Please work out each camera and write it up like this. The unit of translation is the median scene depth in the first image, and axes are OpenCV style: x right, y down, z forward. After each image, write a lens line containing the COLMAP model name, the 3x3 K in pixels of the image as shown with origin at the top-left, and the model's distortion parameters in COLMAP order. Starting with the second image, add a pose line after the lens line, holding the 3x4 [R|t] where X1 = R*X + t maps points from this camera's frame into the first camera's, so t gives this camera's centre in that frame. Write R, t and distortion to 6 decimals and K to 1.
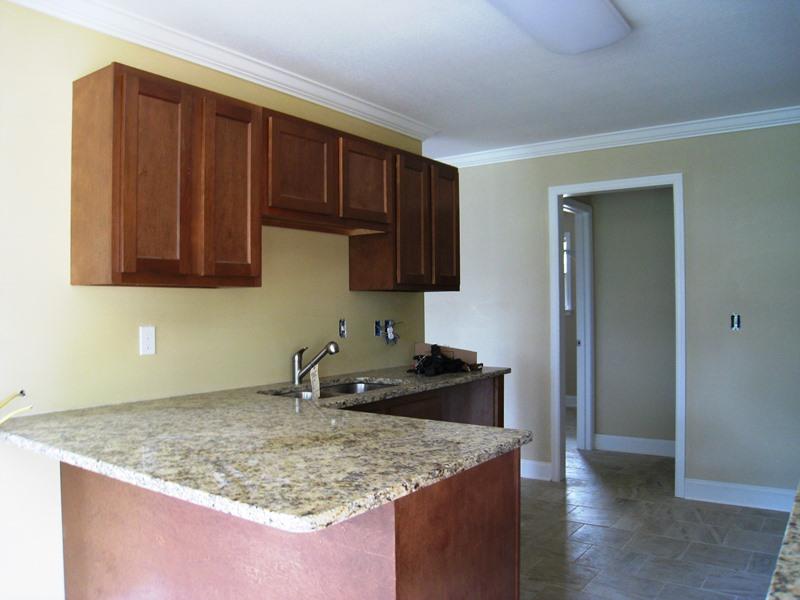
lens RADIAL K [[652.6, 0, 399.6], [0, 652.6, 294.0], [0, 0, 1]] dist [-0.128997, 0.004519]
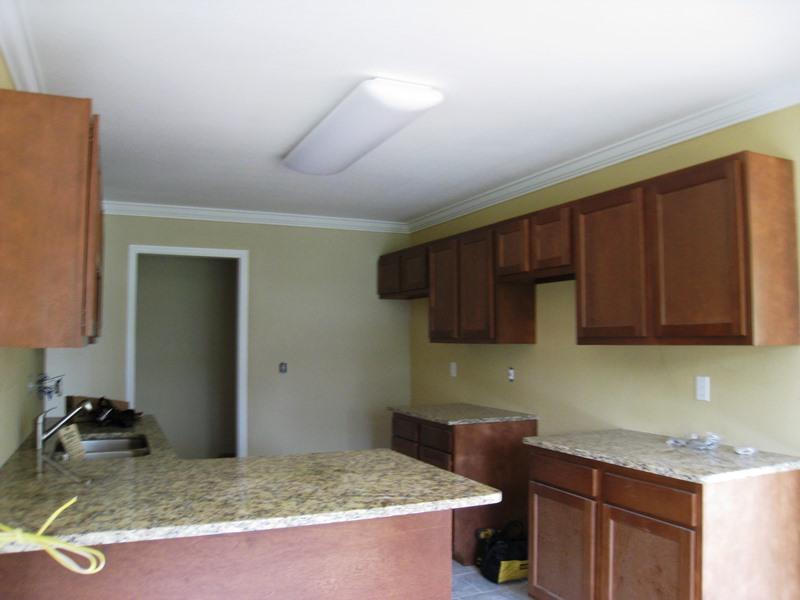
lens RADIAL K [[652.6, 0, 399.6], [0, 652.6, 294.0], [0, 0, 1]] dist [-0.128997, 0.004519]
pose [[0.505954, 0.067723, 0.859898, -0.668024], [-0.016206, 0.997483, -0.069023, -0.026468], [-0.862408, 0.020987, 0.505778, 0.116219]]
